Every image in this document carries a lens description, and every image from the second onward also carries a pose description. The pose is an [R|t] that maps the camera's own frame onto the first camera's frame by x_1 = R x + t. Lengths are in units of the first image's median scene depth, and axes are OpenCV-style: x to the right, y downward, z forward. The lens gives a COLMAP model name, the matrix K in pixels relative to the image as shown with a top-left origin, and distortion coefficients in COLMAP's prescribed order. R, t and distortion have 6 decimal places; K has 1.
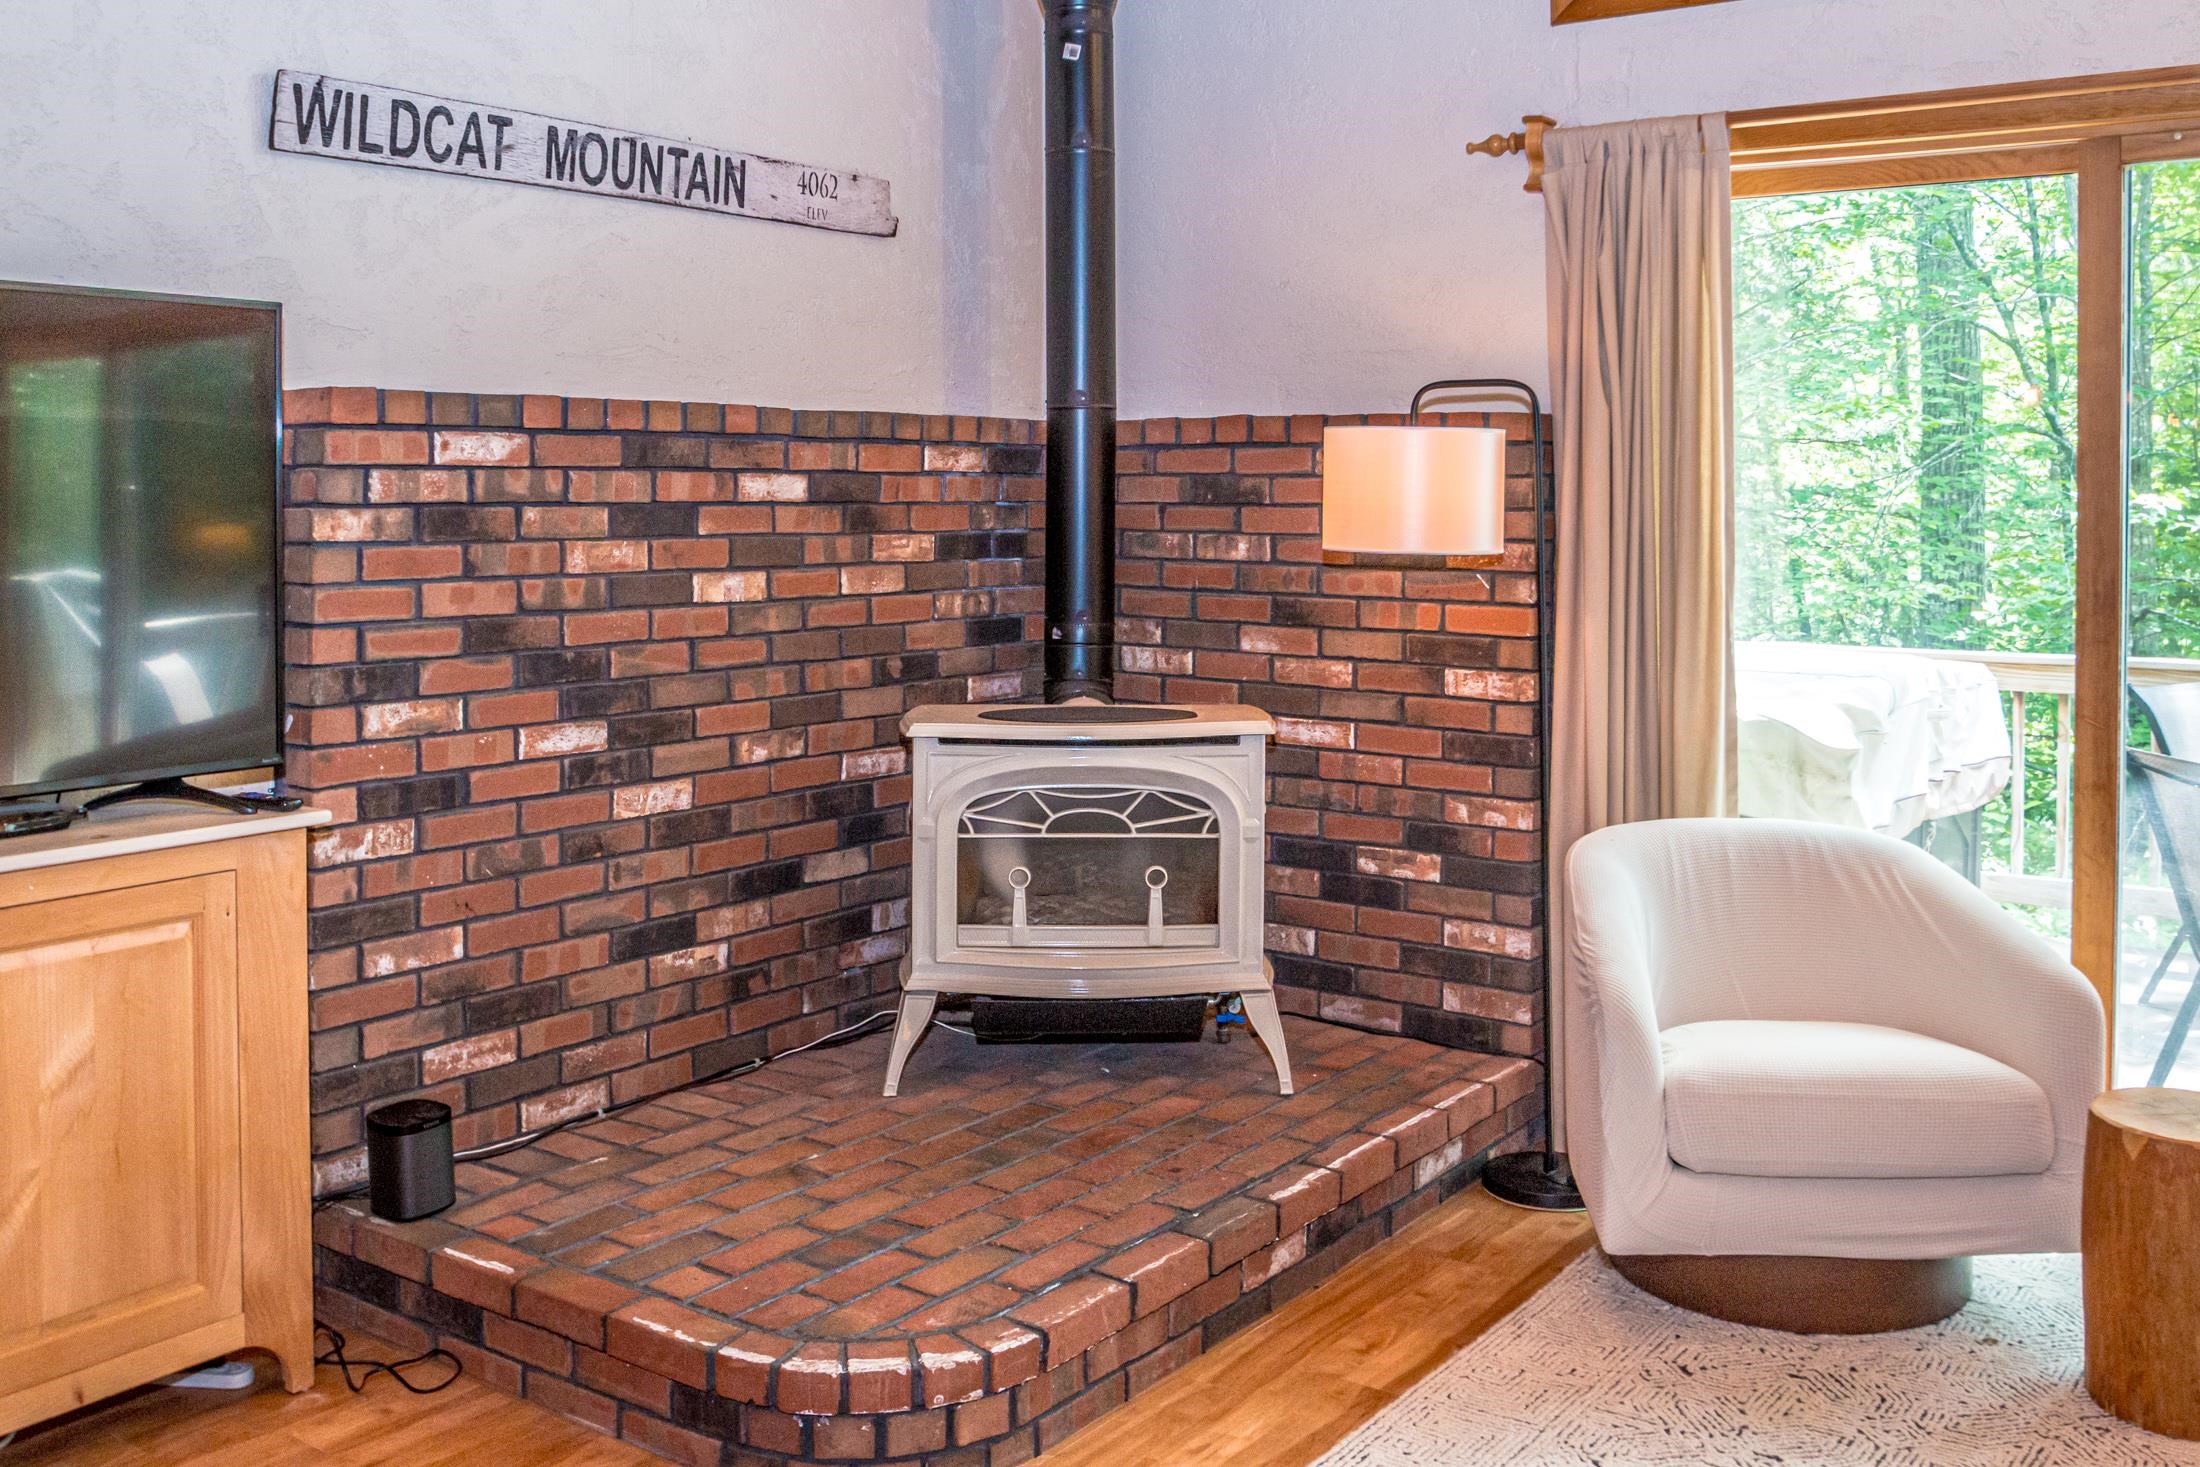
lens RADIAL K [[2018.4, 0, 1138.6], [0, 2018.4, 475.6], [0, 0, 1]] dist [-0.042235, -0.002107]
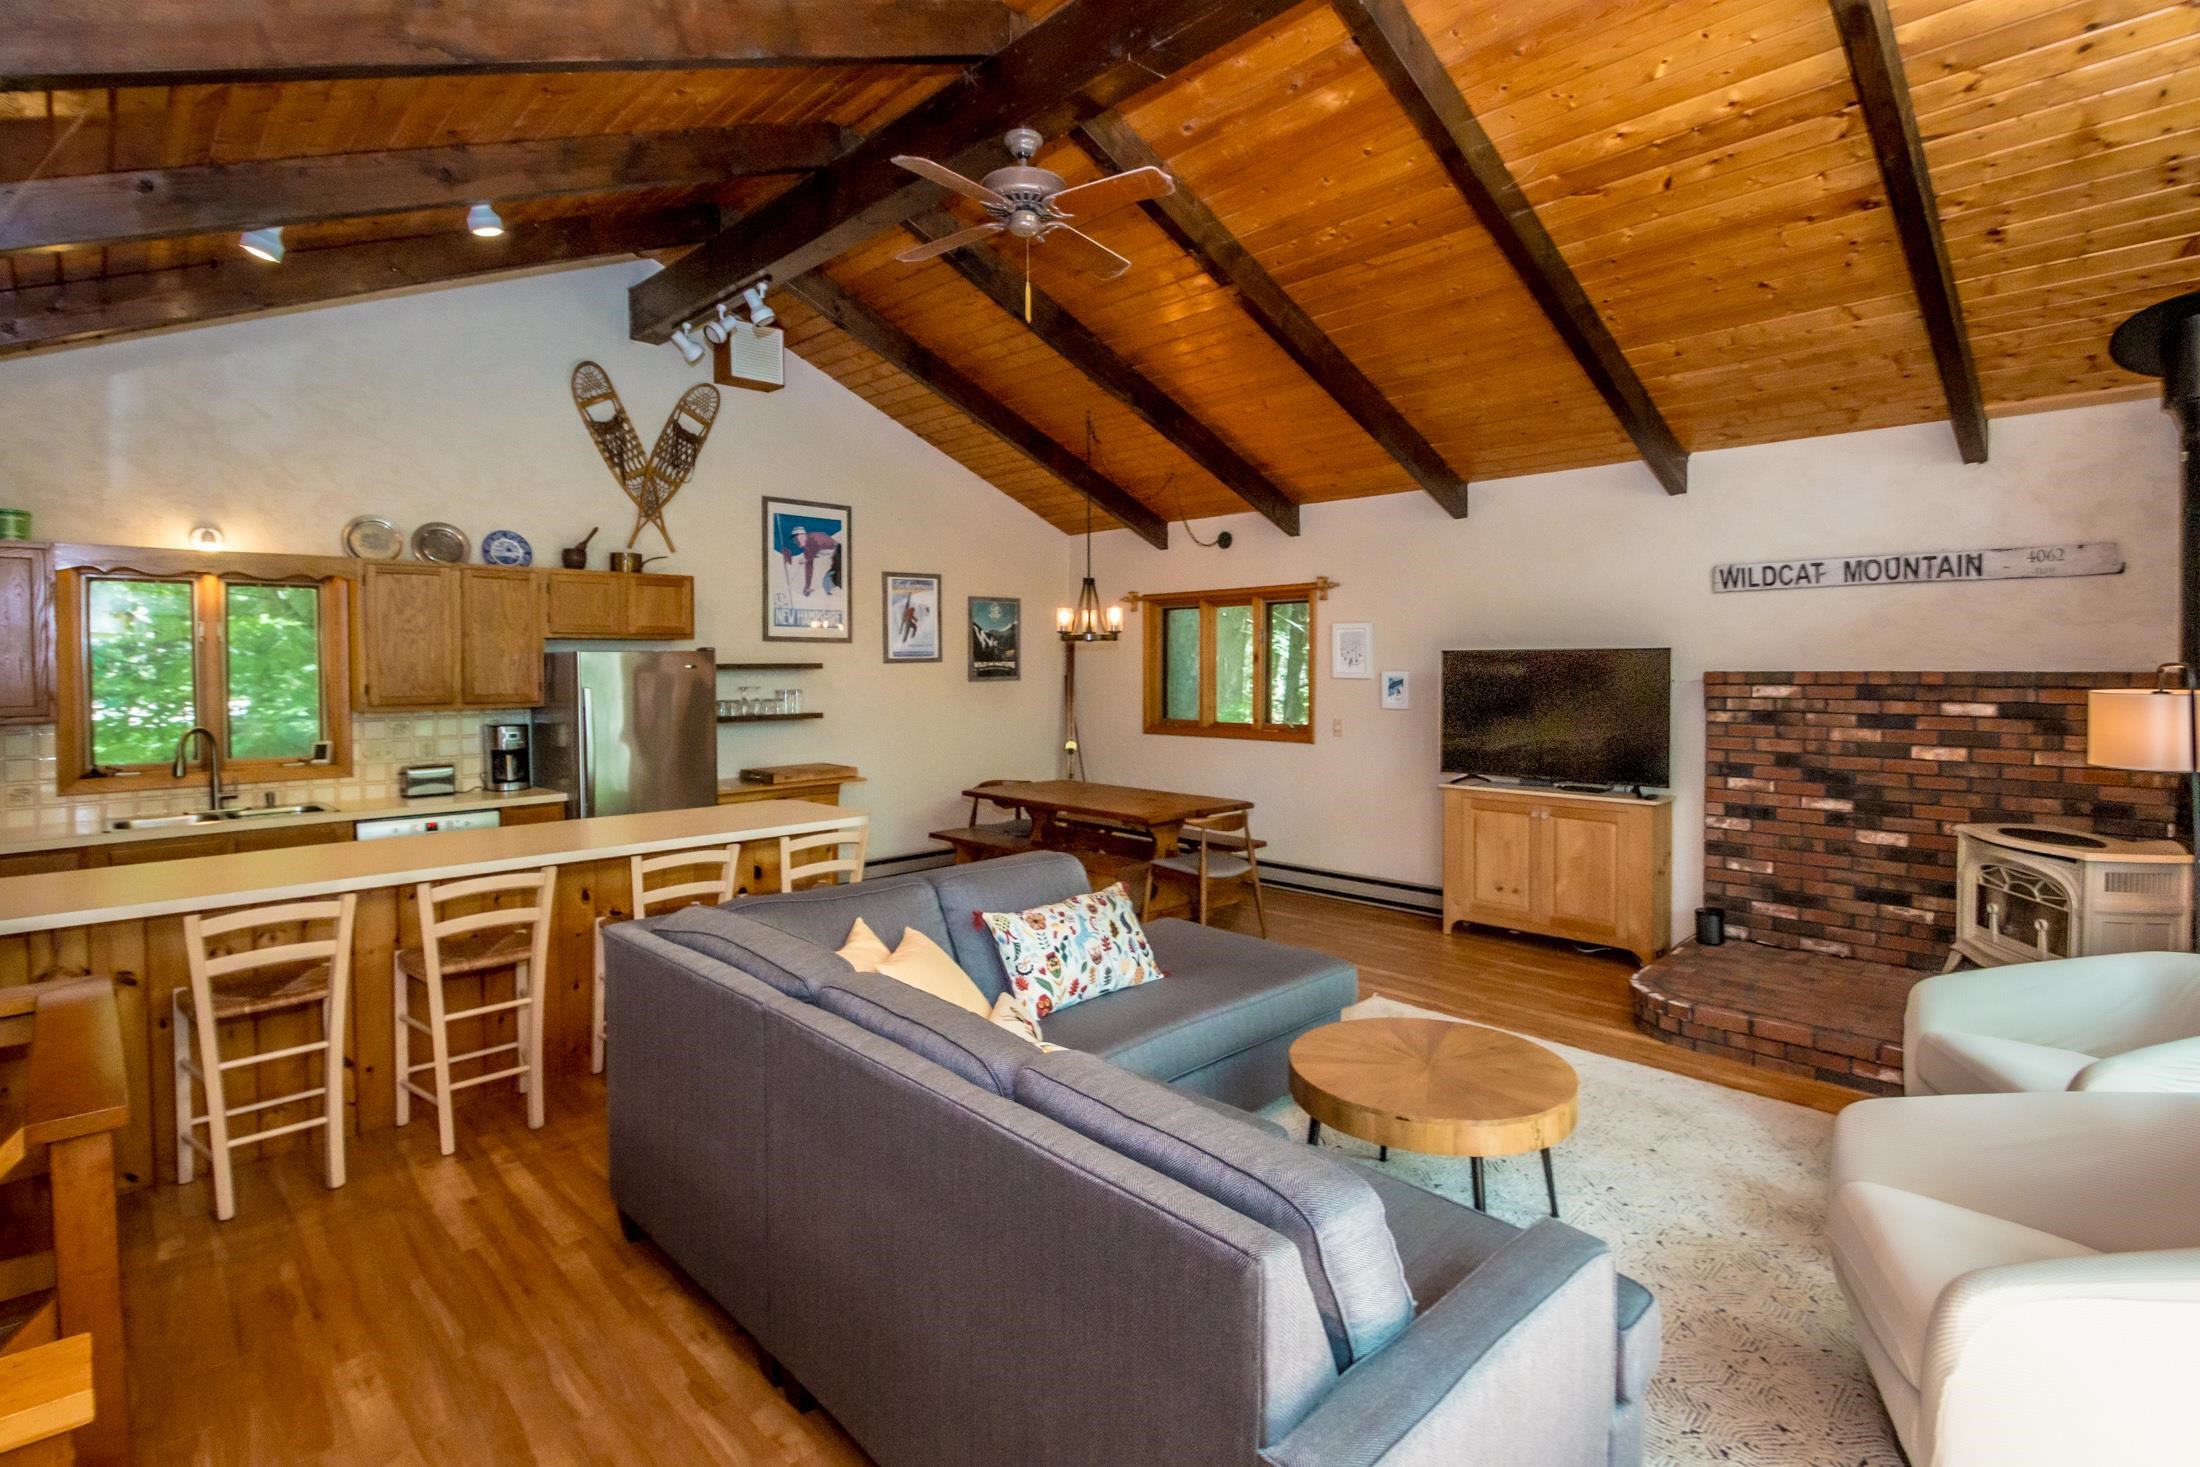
lens RADIAL K [[1050.0, 0, 1122.8], [0, 1050.0, 713.0], [0, 0, 1]] dist [0.003837, 0.000382]
pose [[-0.152524, 0.049826, -0.987043, 1.129008], [0.011747, 0.998749, 0.048602, -0.058882], [0.988230, -0.004182, -0.152919, 0.305748]]
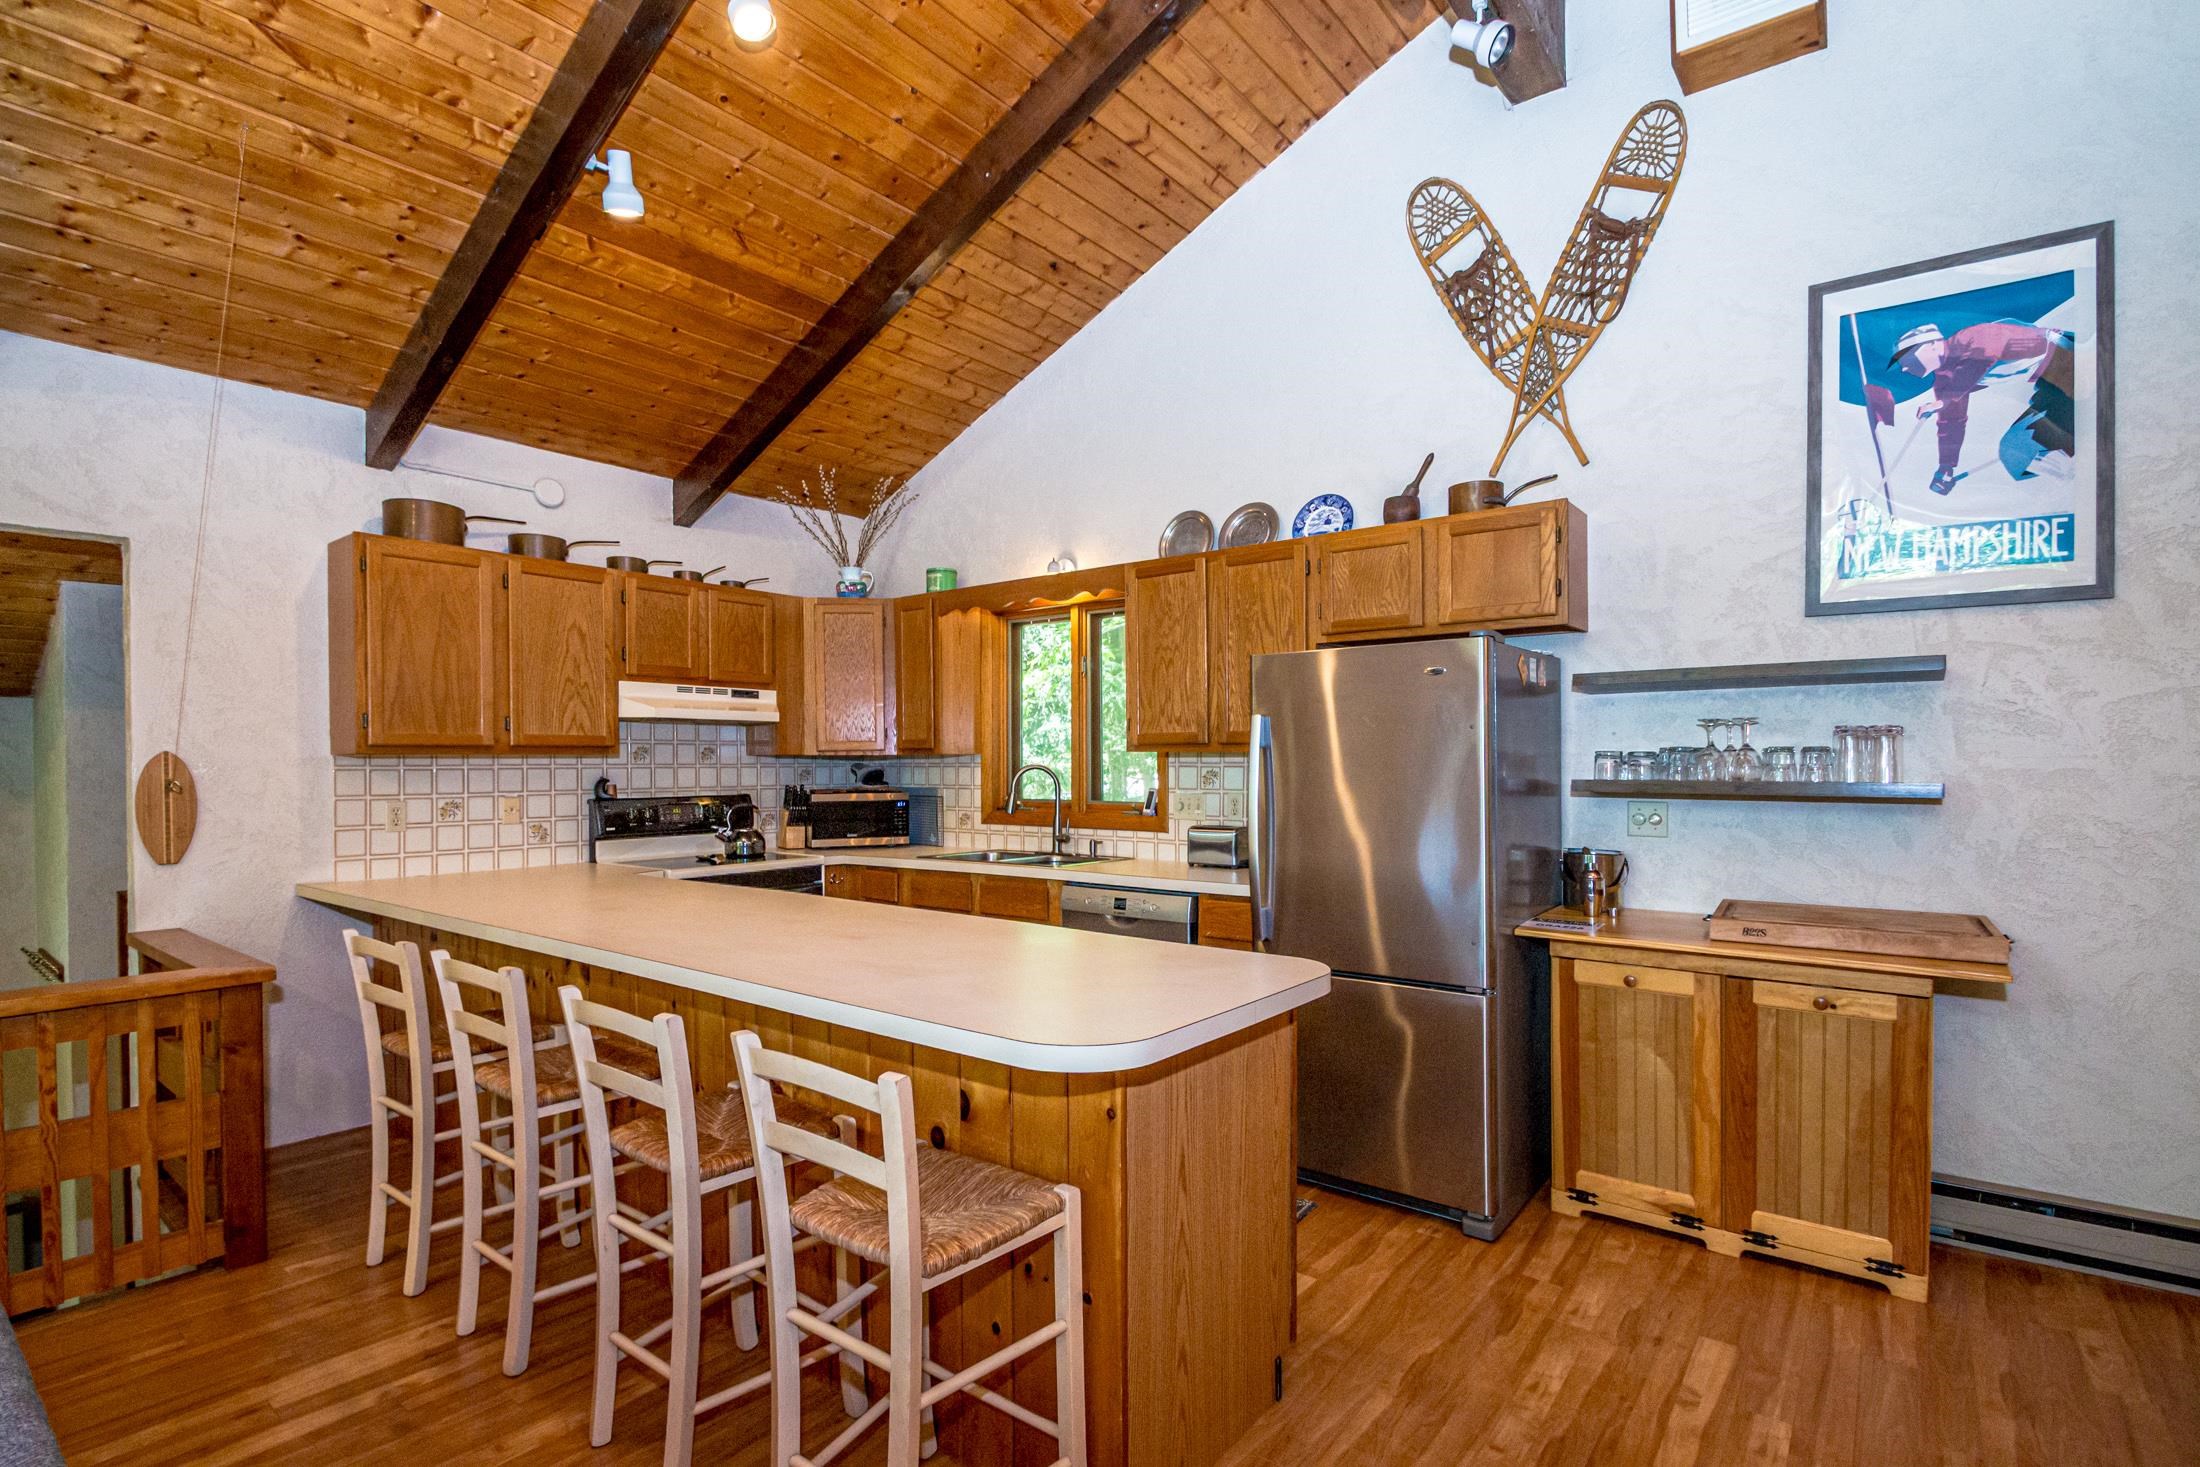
lens RADIAL K [[1030.0, 0, 1063.7], [0, 1030.0, 761.9], [0, 0, 1]] dist [0.007571, -0.013924]
pose [[-0.999379, 0.003176, 0.035107, -0.018728], [0.003098, 0.999993, -0.002262, 0.006225], [-0.035114, -0.002152, -0.999381, 0.216034]]
